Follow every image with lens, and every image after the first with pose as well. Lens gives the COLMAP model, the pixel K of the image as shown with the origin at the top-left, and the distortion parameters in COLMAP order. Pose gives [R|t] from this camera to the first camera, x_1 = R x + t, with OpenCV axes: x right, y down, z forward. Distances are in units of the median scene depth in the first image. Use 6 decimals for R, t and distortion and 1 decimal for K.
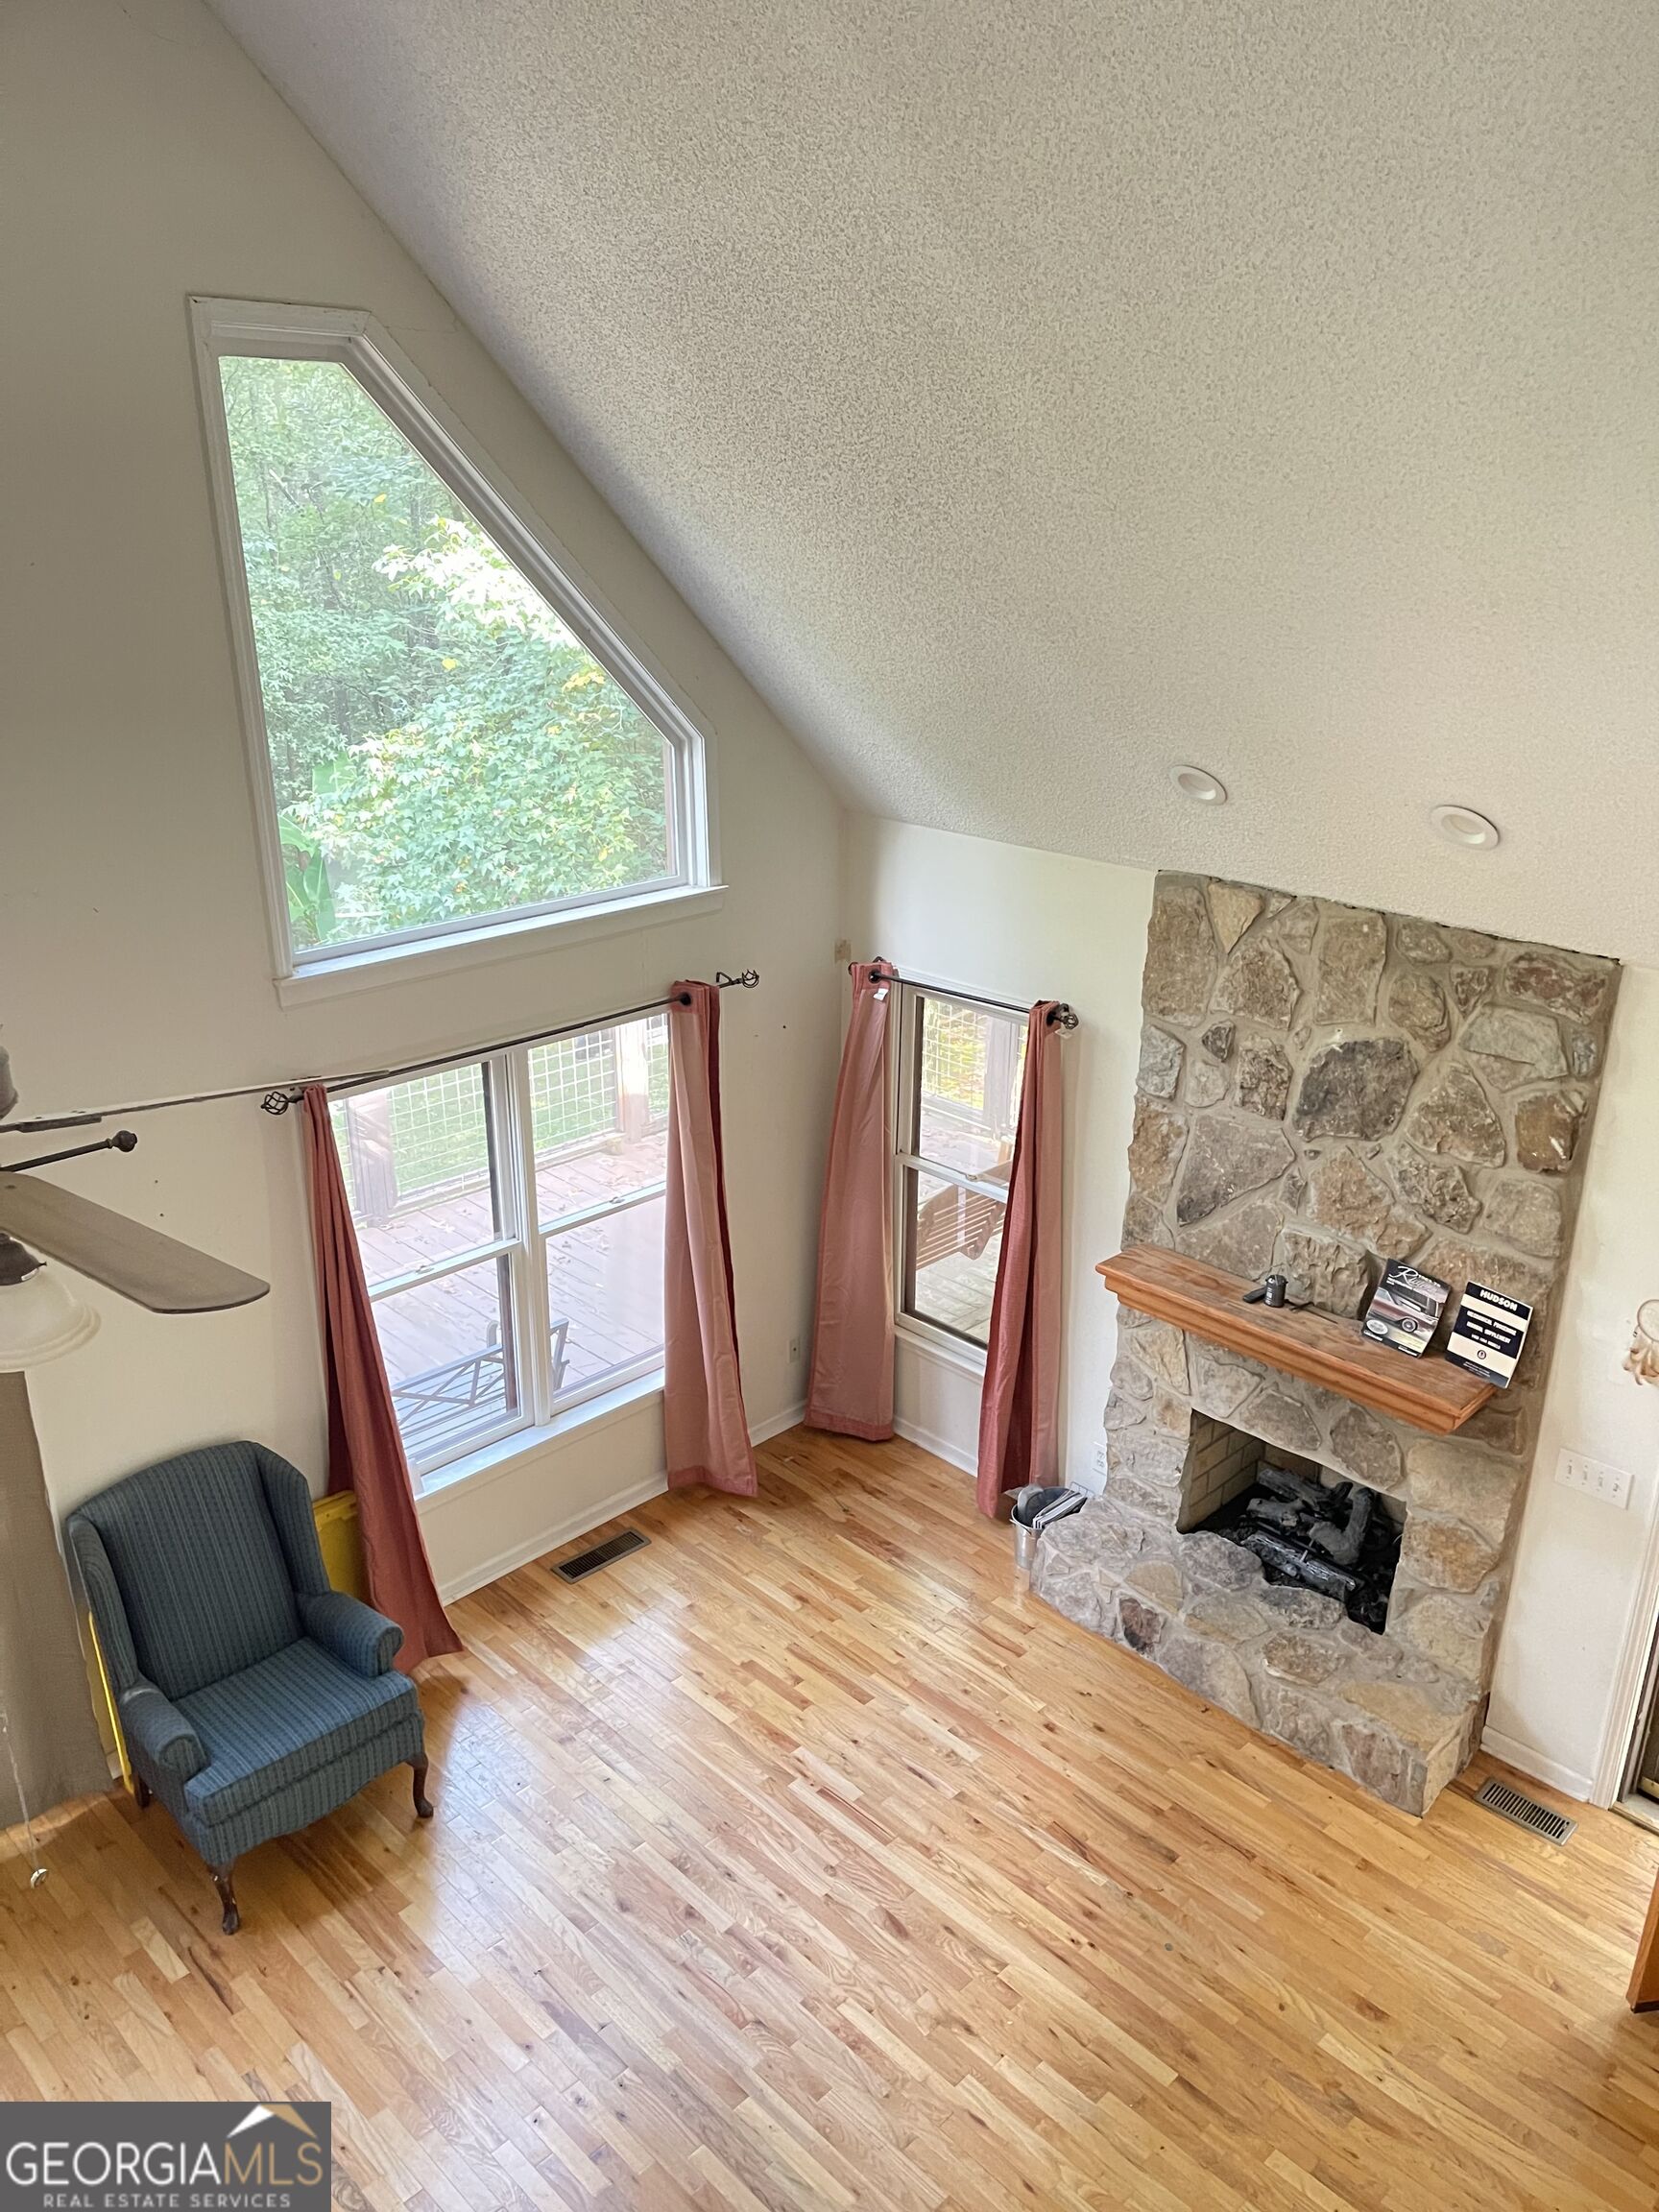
lens RADIAL K [[1668.4, 0, 844.9], [0, 1668.4, 1124.9], [0, 0, 1]] dist [0.078193, -0.102929]
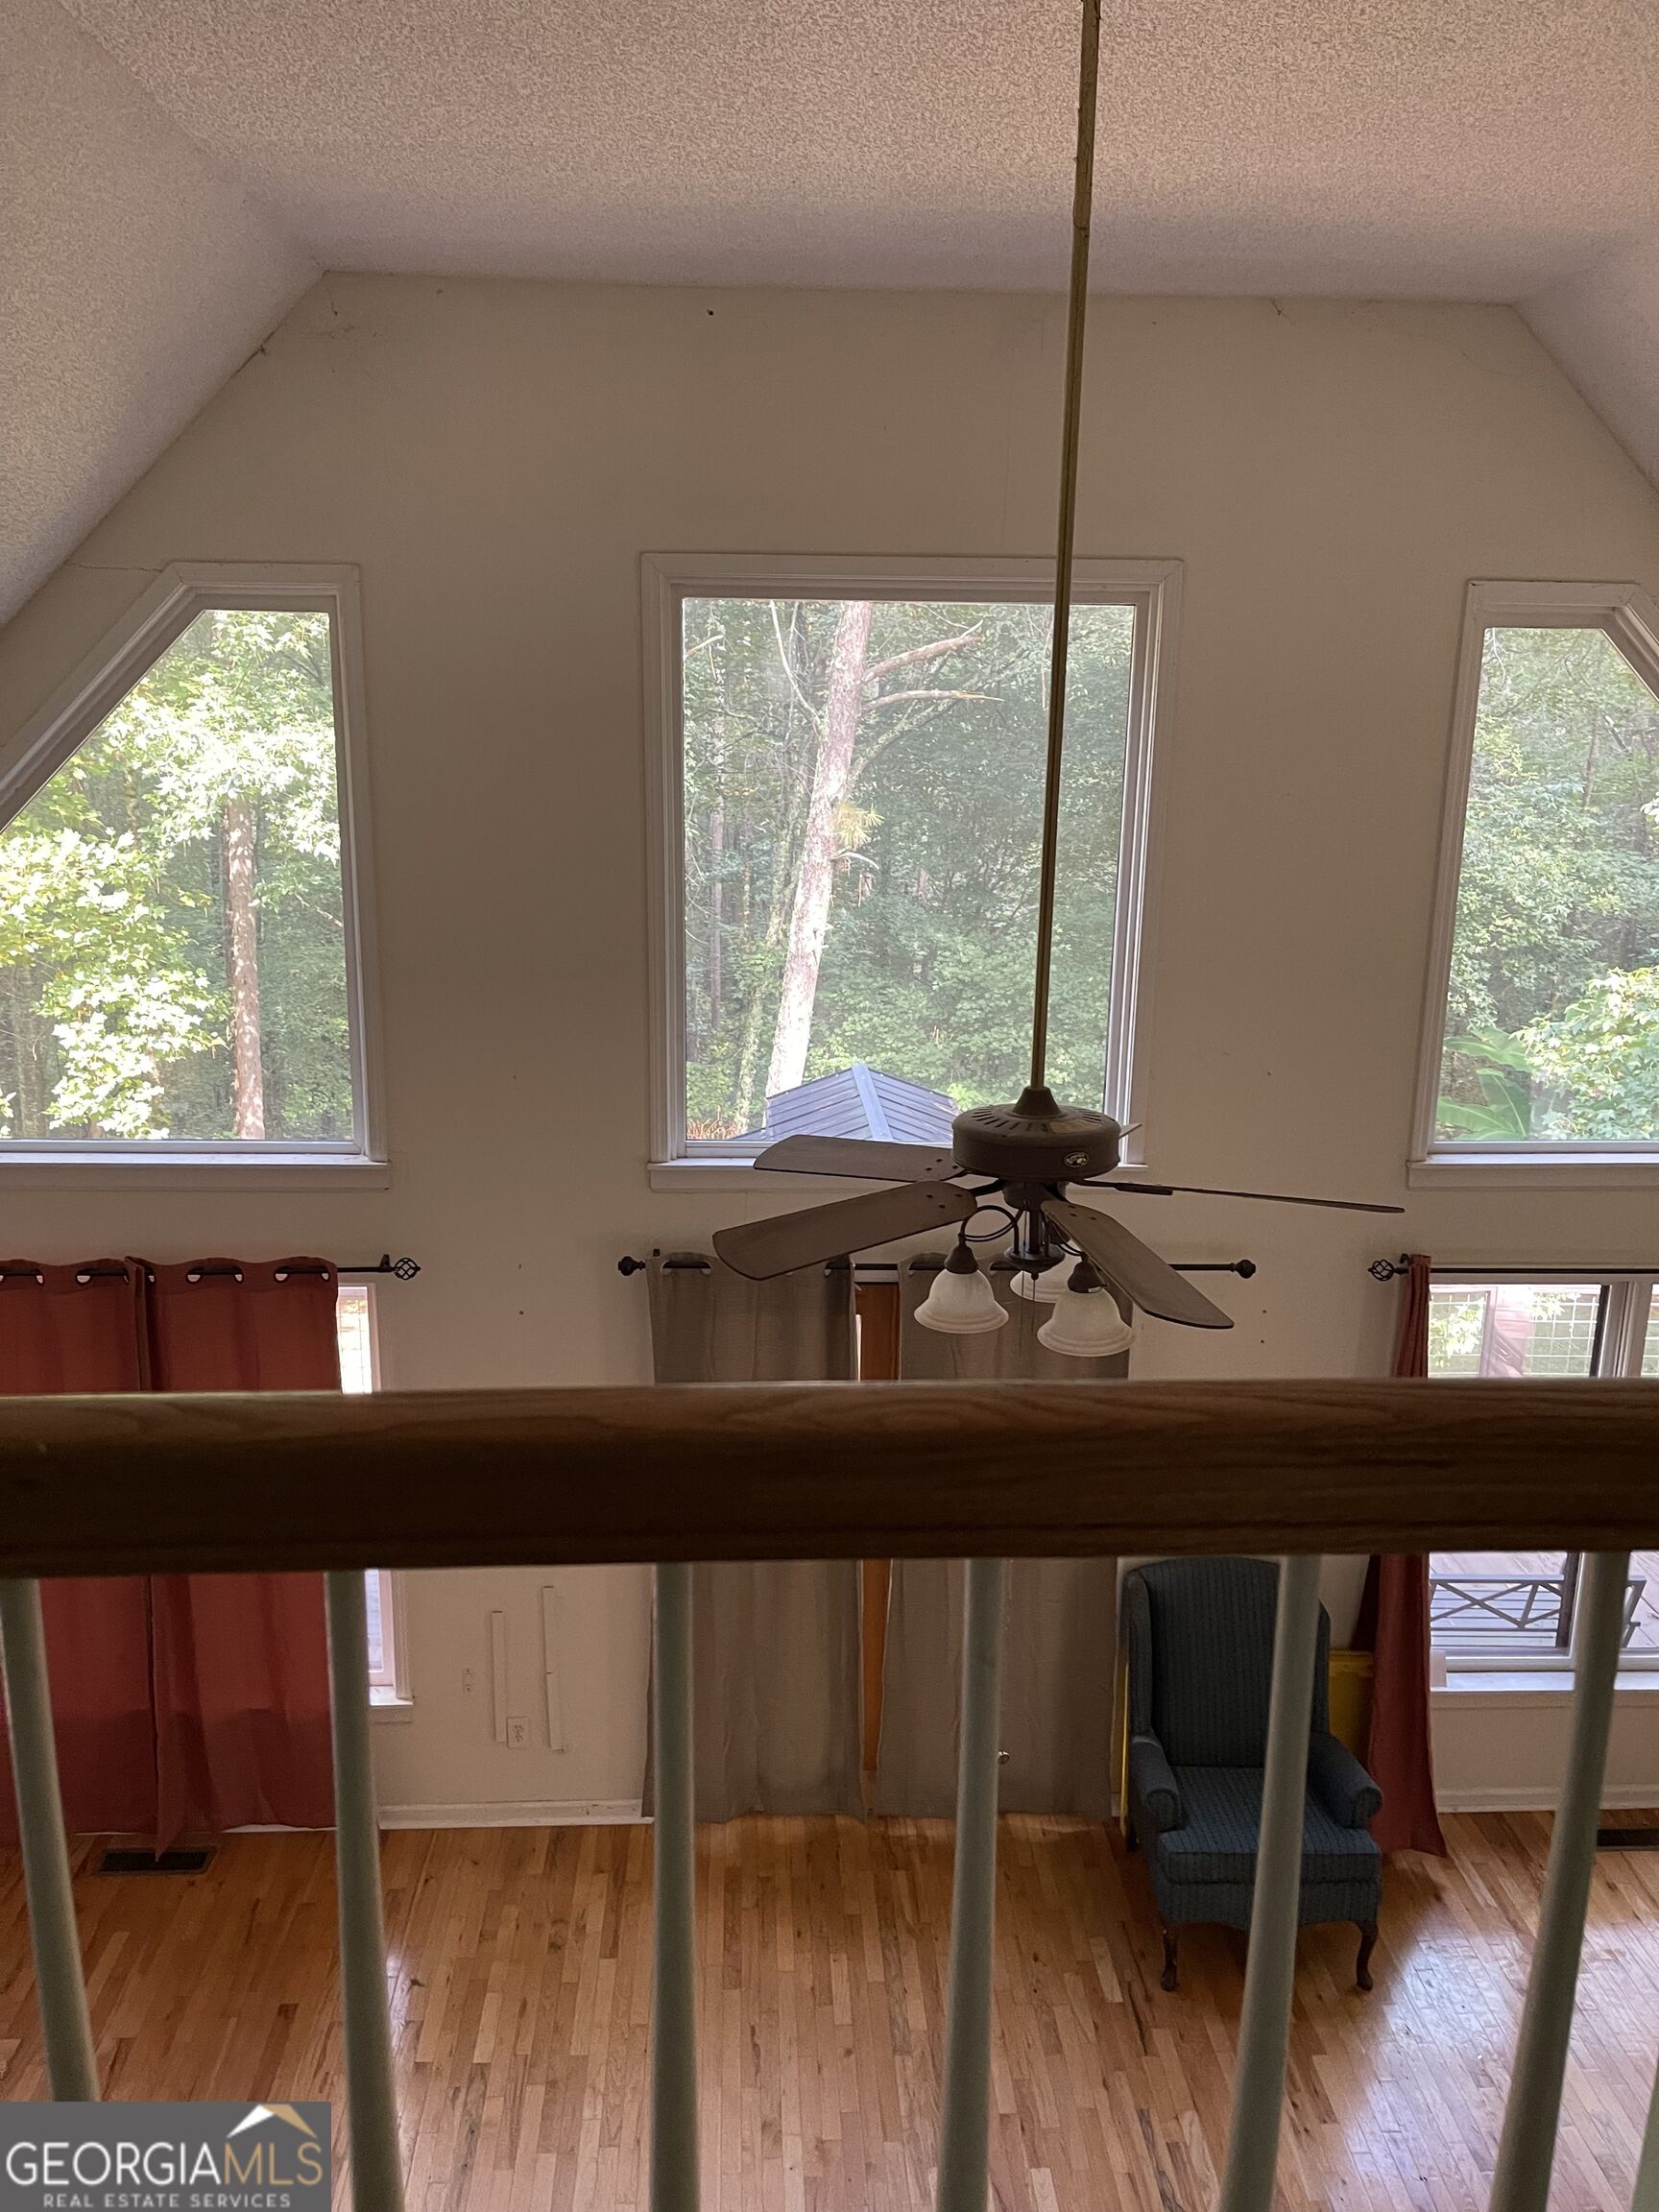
lens RADIAL K [[1668.4, 0, 809.5], [0, 1668.4, 1111.5], [0, 0, 1]] dist [0.078193, -0.102929]
pose [[0.734979, 0.164324, -0.657878, 0.087706], [-0.253677, 0.966376, -0.042027, 0.026372], [0.628851, 0.197777, 0.751951, -0.078900]]
